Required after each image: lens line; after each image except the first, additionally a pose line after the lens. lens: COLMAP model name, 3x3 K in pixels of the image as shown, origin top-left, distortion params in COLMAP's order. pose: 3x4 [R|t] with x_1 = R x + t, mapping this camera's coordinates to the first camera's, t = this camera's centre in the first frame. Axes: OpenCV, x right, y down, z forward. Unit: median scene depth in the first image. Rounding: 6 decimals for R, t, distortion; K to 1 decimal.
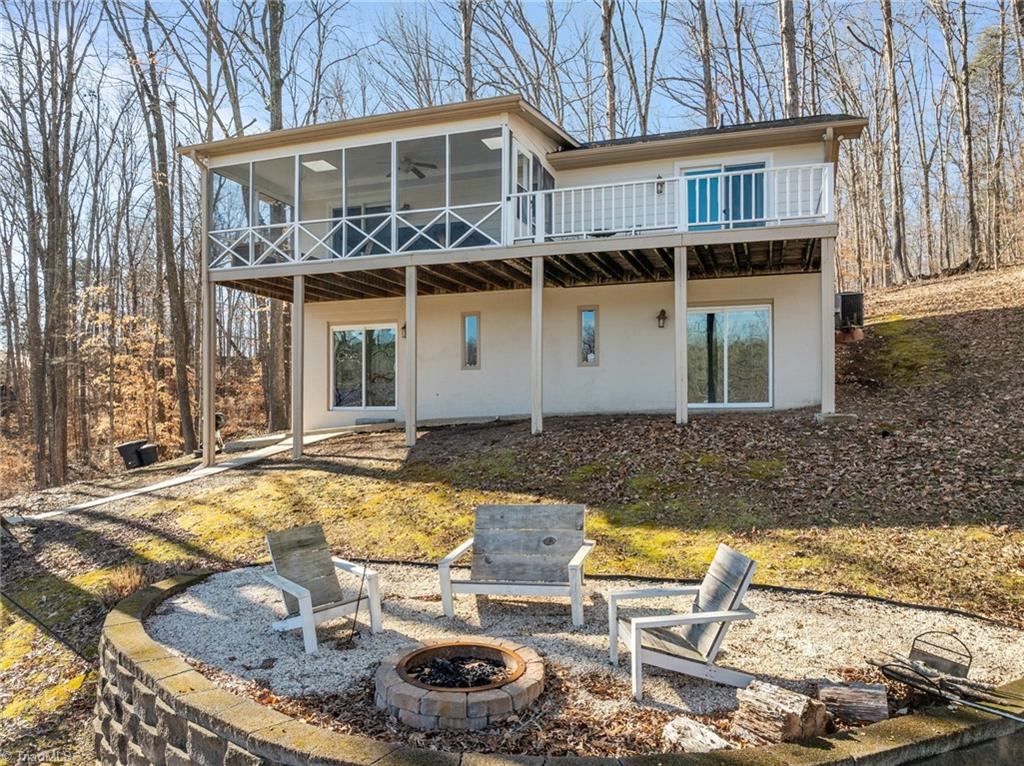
lens RADIAL K [[740.3, 0, 512.7], [0, 740.3, 424.1], [0, 0, 1]] dist [-0.040912, -0.000073]
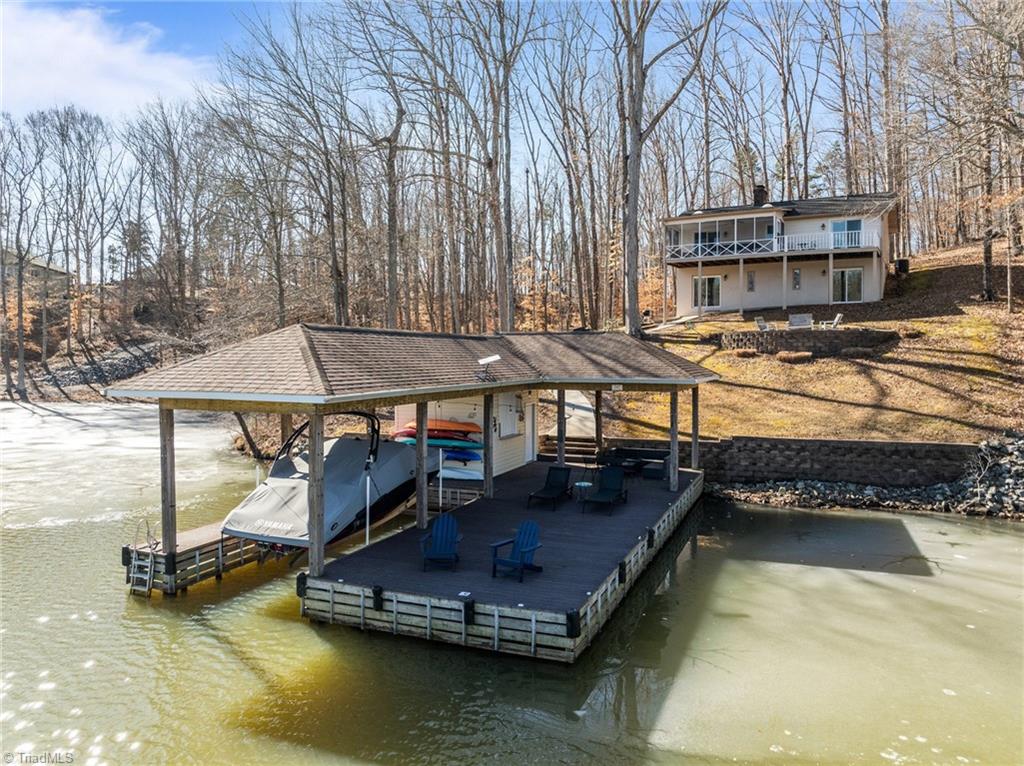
lens RADIAL K [[725.2, 0, 515.7], [0, 725.2, 368.0], [0, 0, 1]] dist [-0.036441, 0.007327]
pose [[0.983082, 0.005284, -0.183088, -0.532200], [-0.002998, 0.999914, 0.012762, 0.224520], [0.183140, -0.011997, 0.983014, -2.278526]]
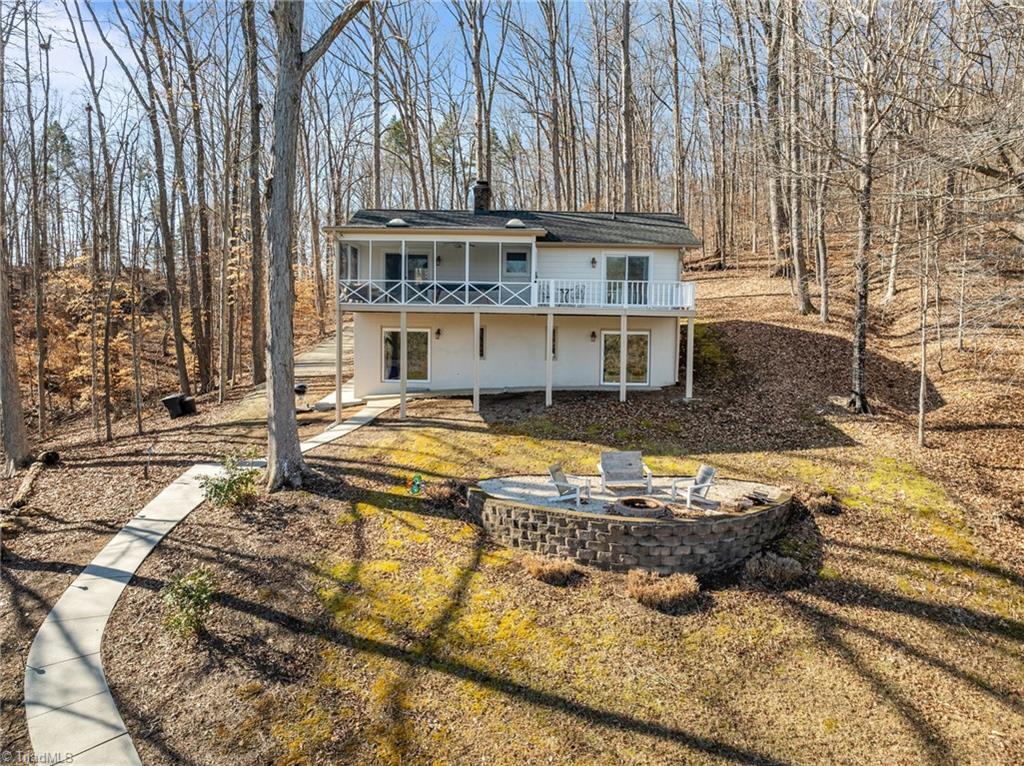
lens RADIAL K [[725.2, 0, 515.7], [0, 725.2, 368.0], [0, 0, 1]] dist [-0.036441, 0.007327]
pose [[0.947471, -0.003697, 0.319821, -0.629169], [-0.012892, 0.998679, 0.049736, -0.171620], [-0.319582, -0.051247, 0.946172, -0.728730]]
